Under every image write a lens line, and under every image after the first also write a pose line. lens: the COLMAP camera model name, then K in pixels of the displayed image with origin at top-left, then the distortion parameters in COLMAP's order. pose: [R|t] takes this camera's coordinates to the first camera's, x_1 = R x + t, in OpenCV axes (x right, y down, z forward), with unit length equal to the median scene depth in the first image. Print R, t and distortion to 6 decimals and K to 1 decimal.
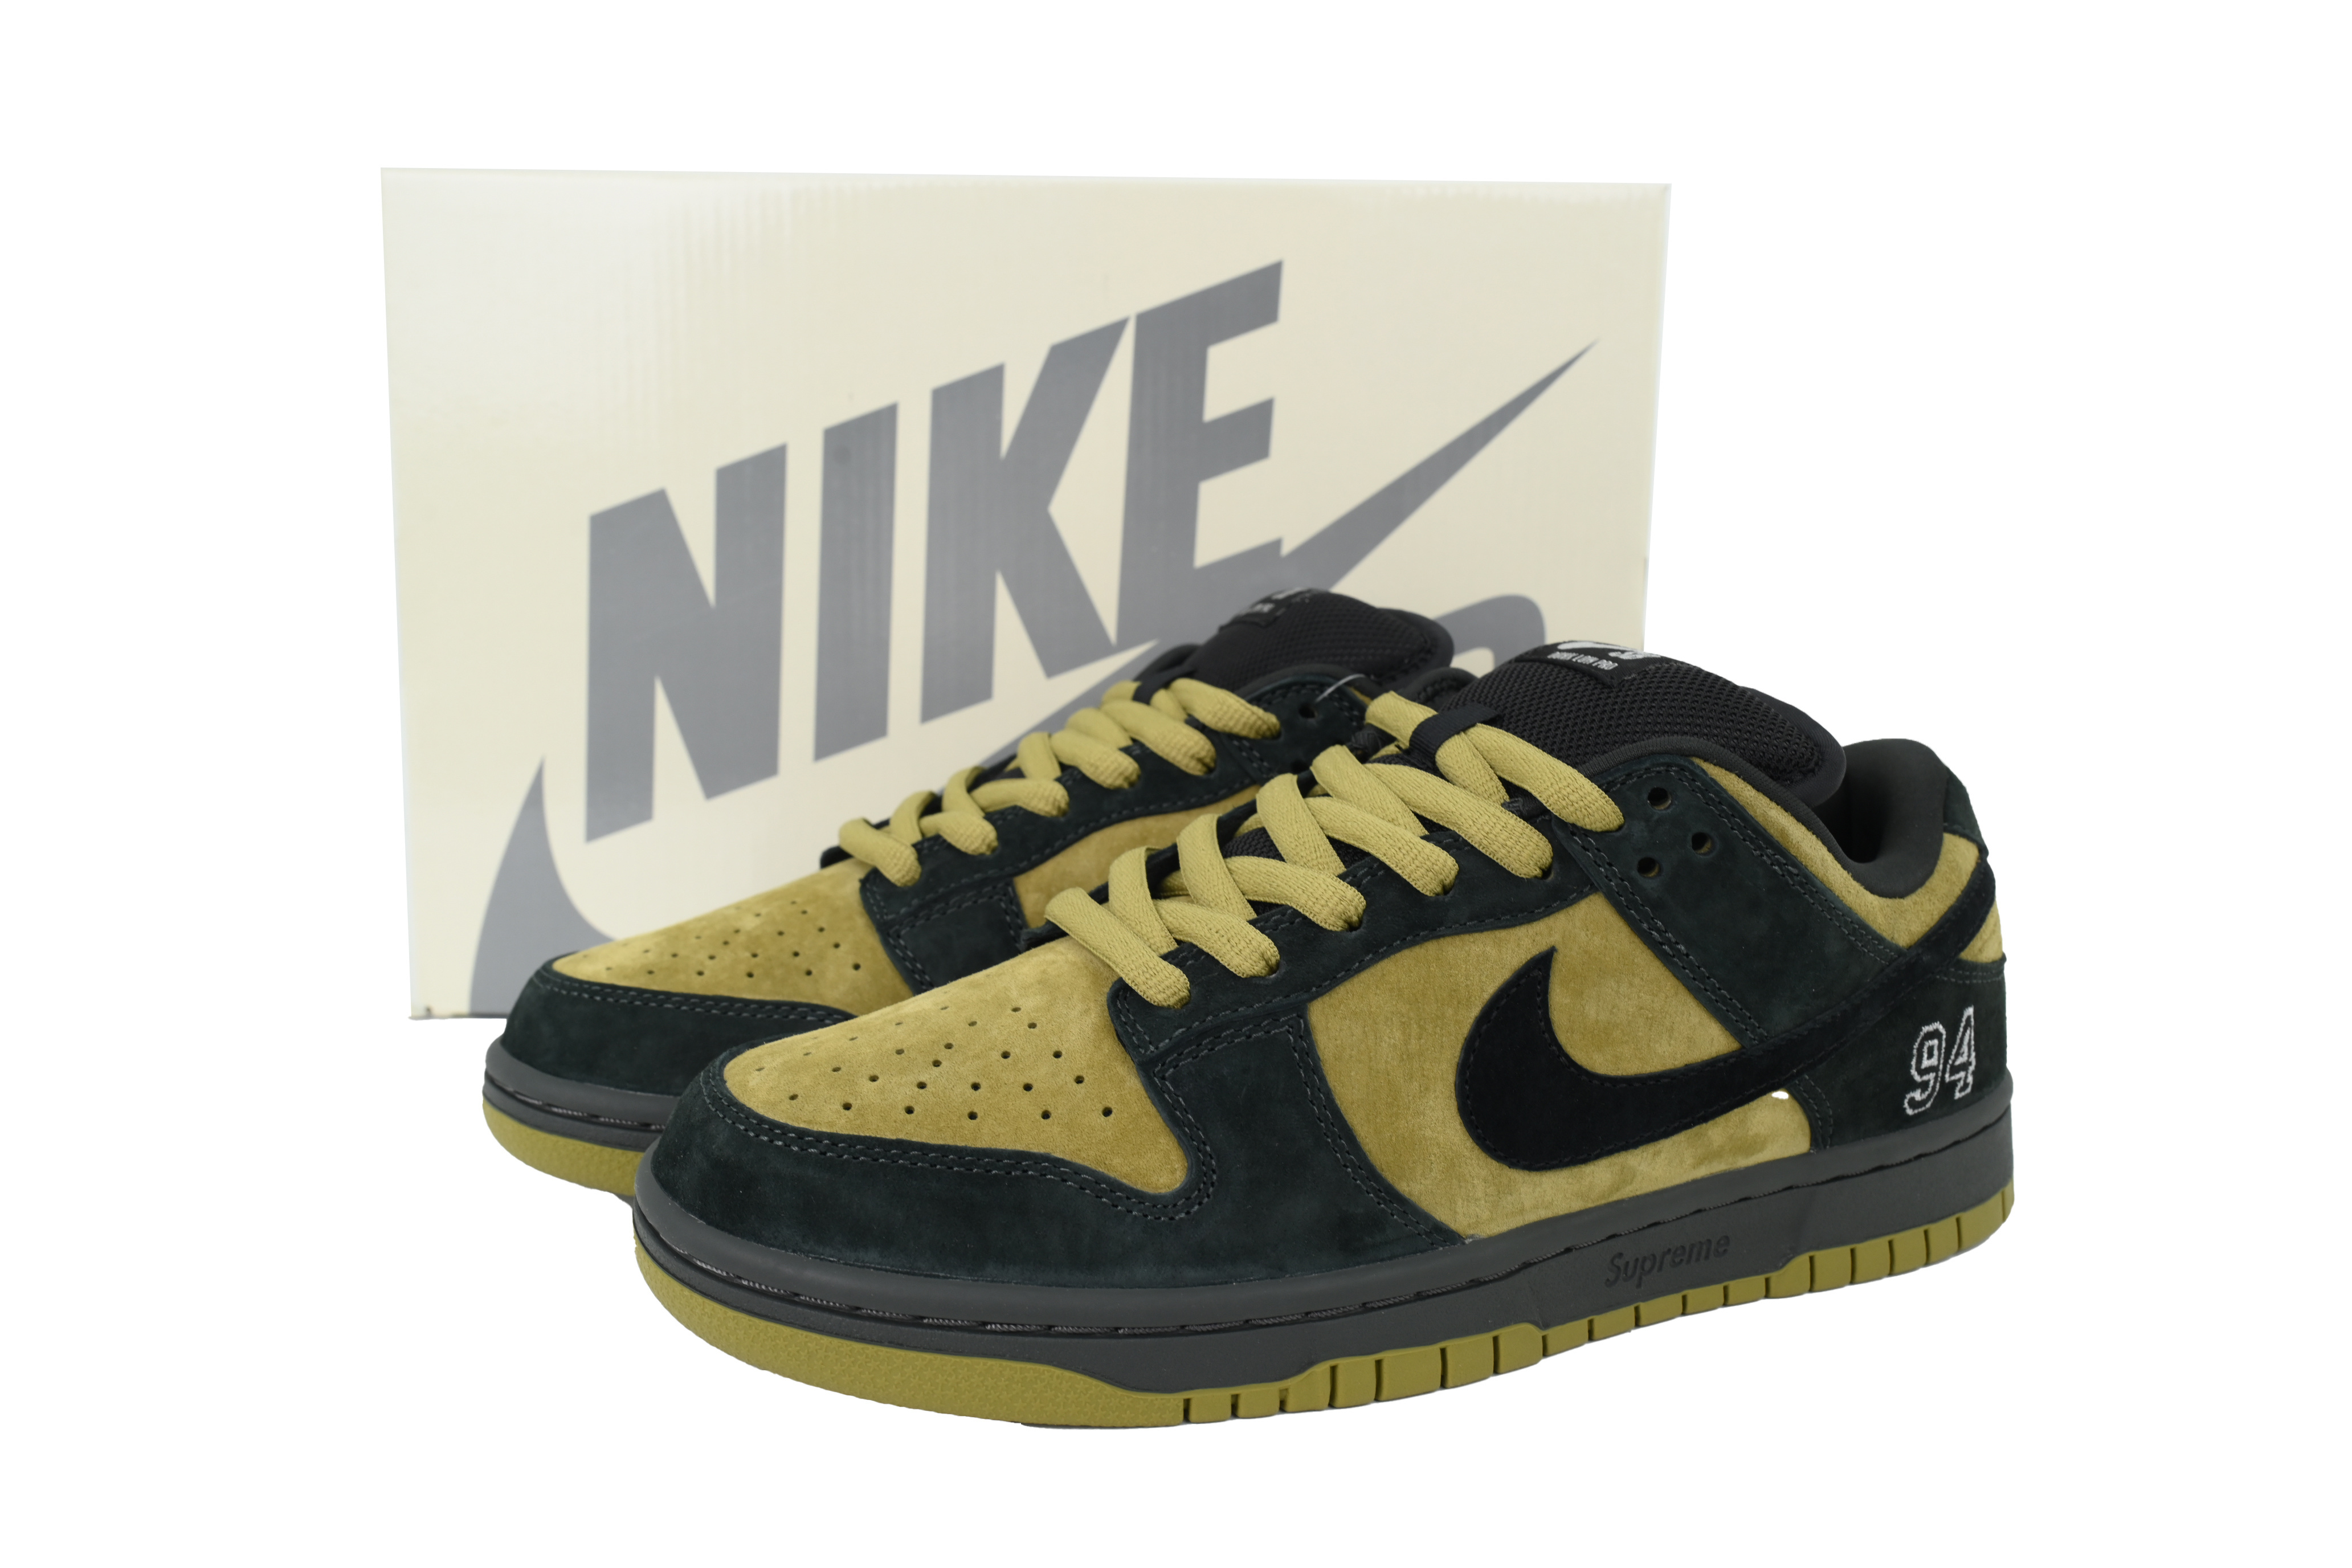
lens RADIAL K [[2065.8, 0, 1176.0], [0, 2065.8, 784.0], [0, 0, 1]] dist [0.005127, -0.017391]
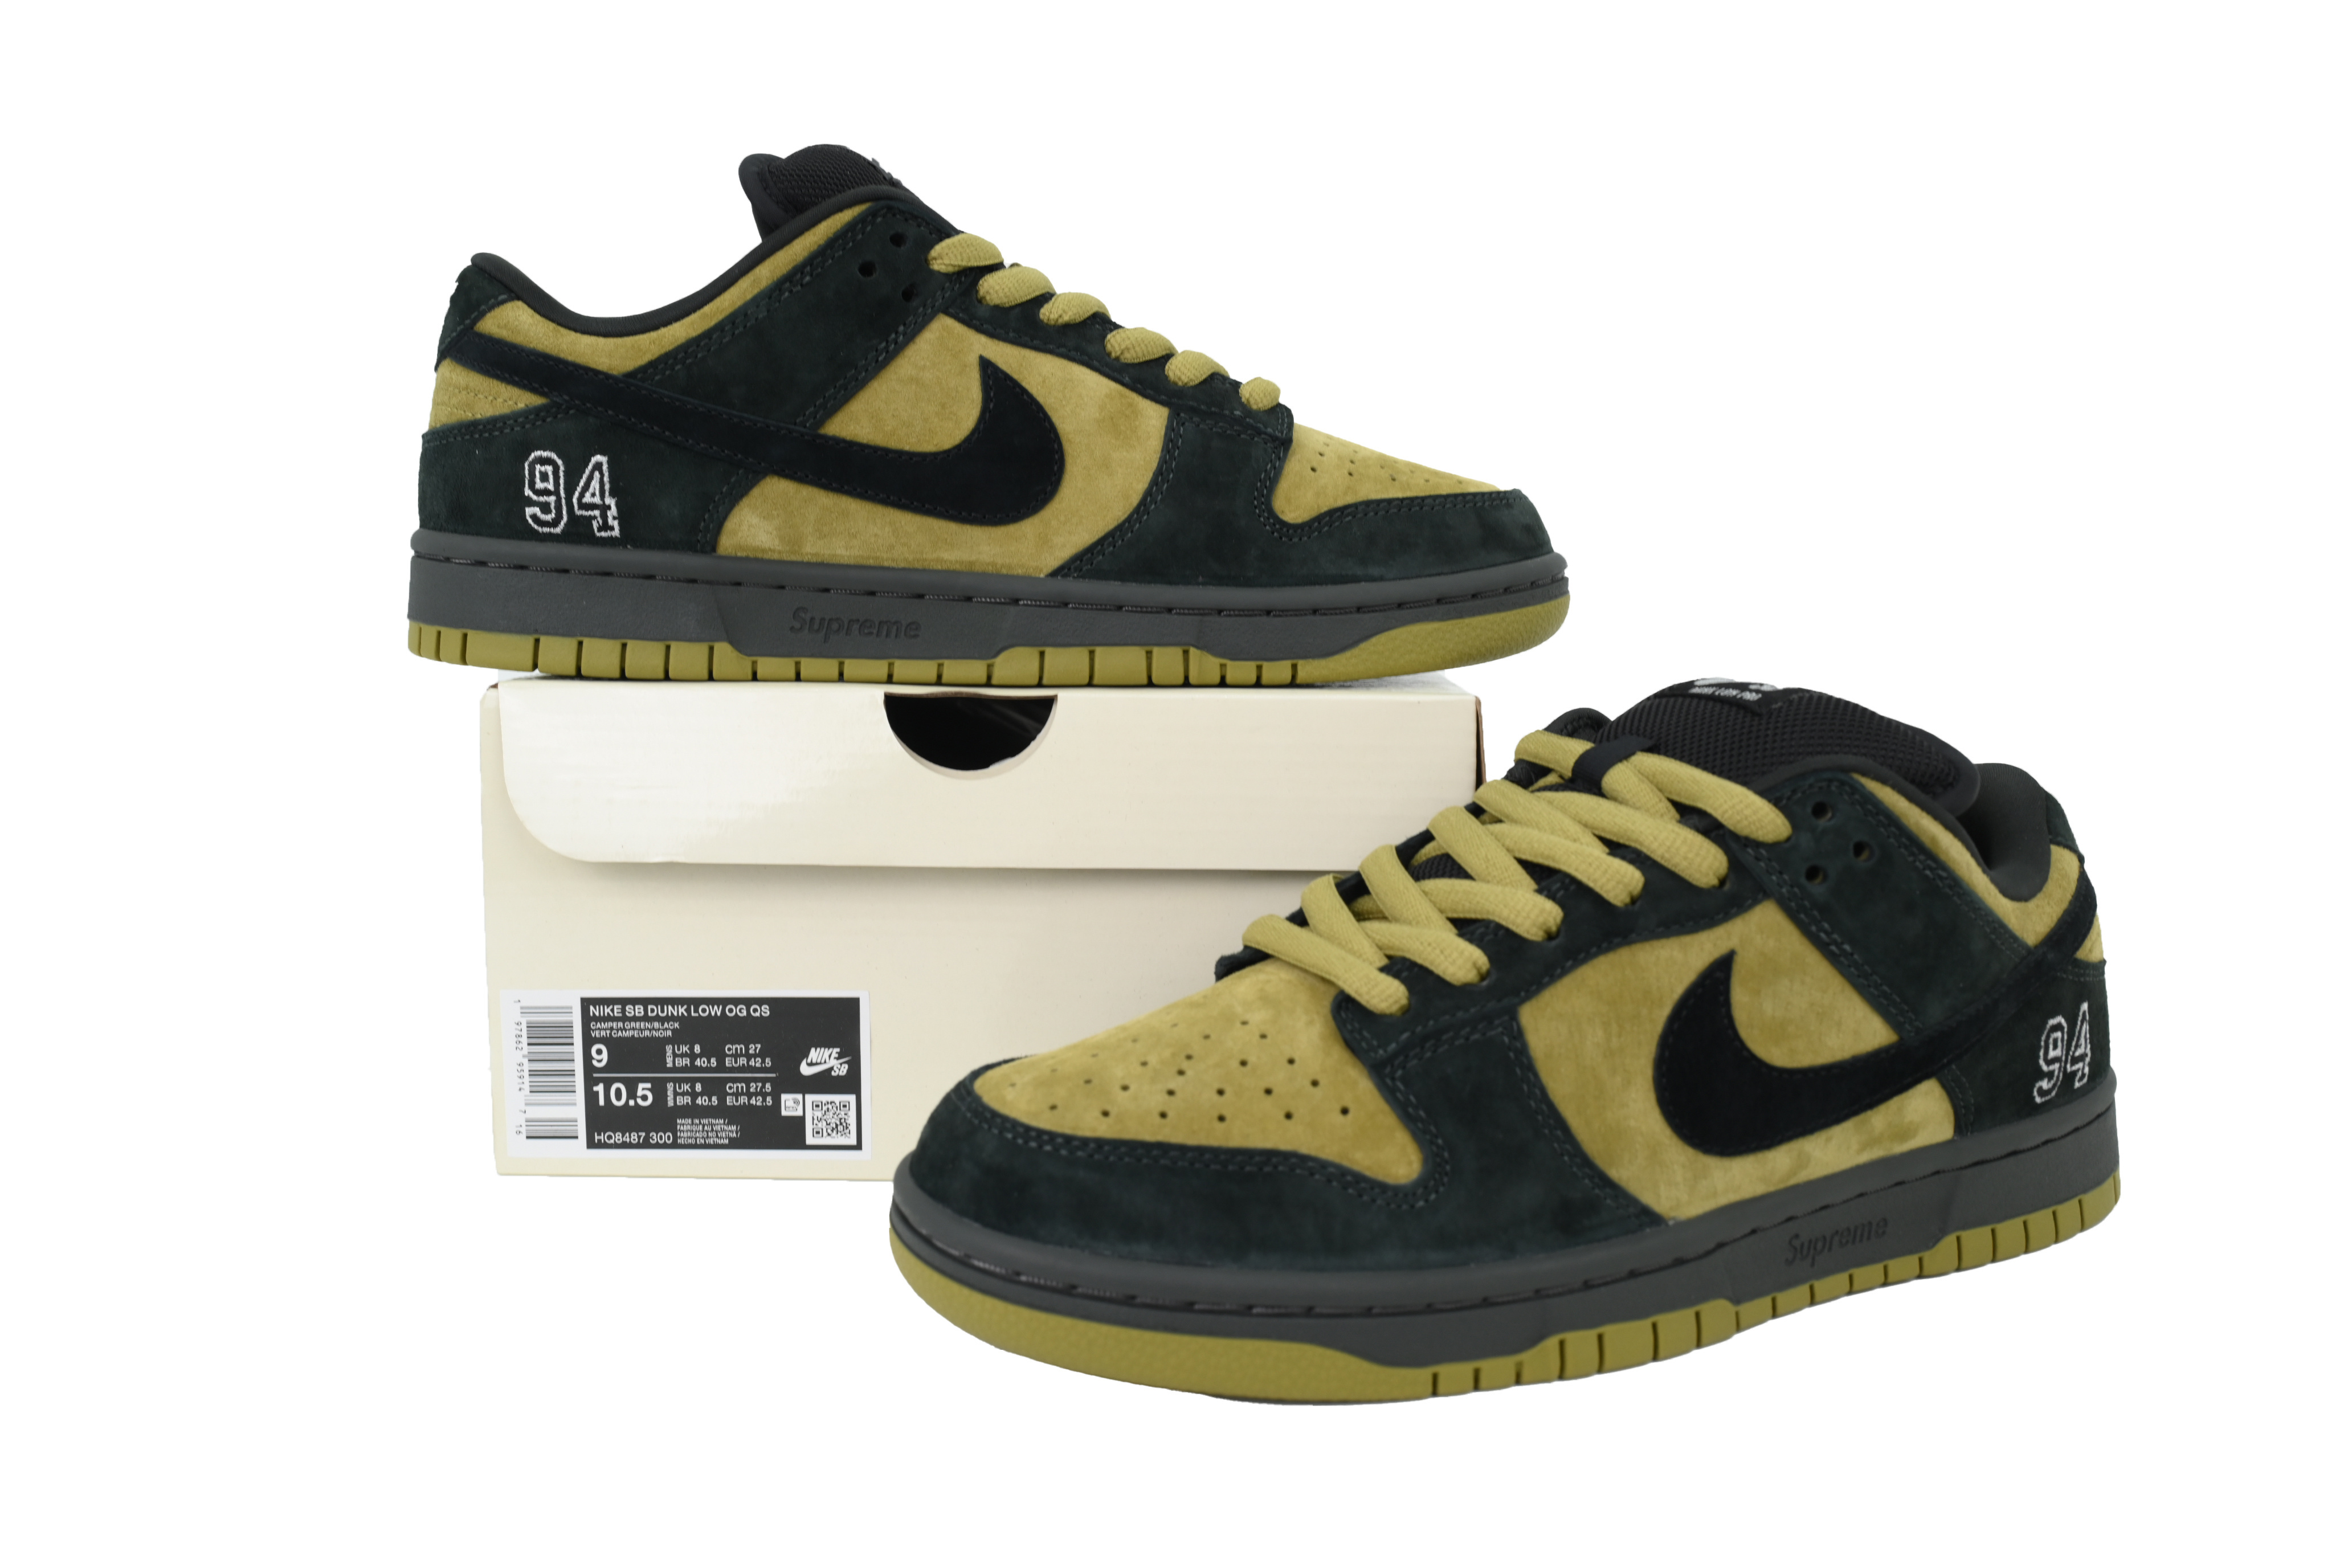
lens RADIAL K [[2065.8, 0, 1176.0], [0, 2065.8, 784.0], [0, 0, 1]] dist [0.005127, -0.017391]
pose [[0.998623, -0.026539, 0.045257, -0.158947], [0.028710, 0.998434, -0.048011, 0.035430], [-0.043912, 0.049244, 0.997821, -0.081382]]
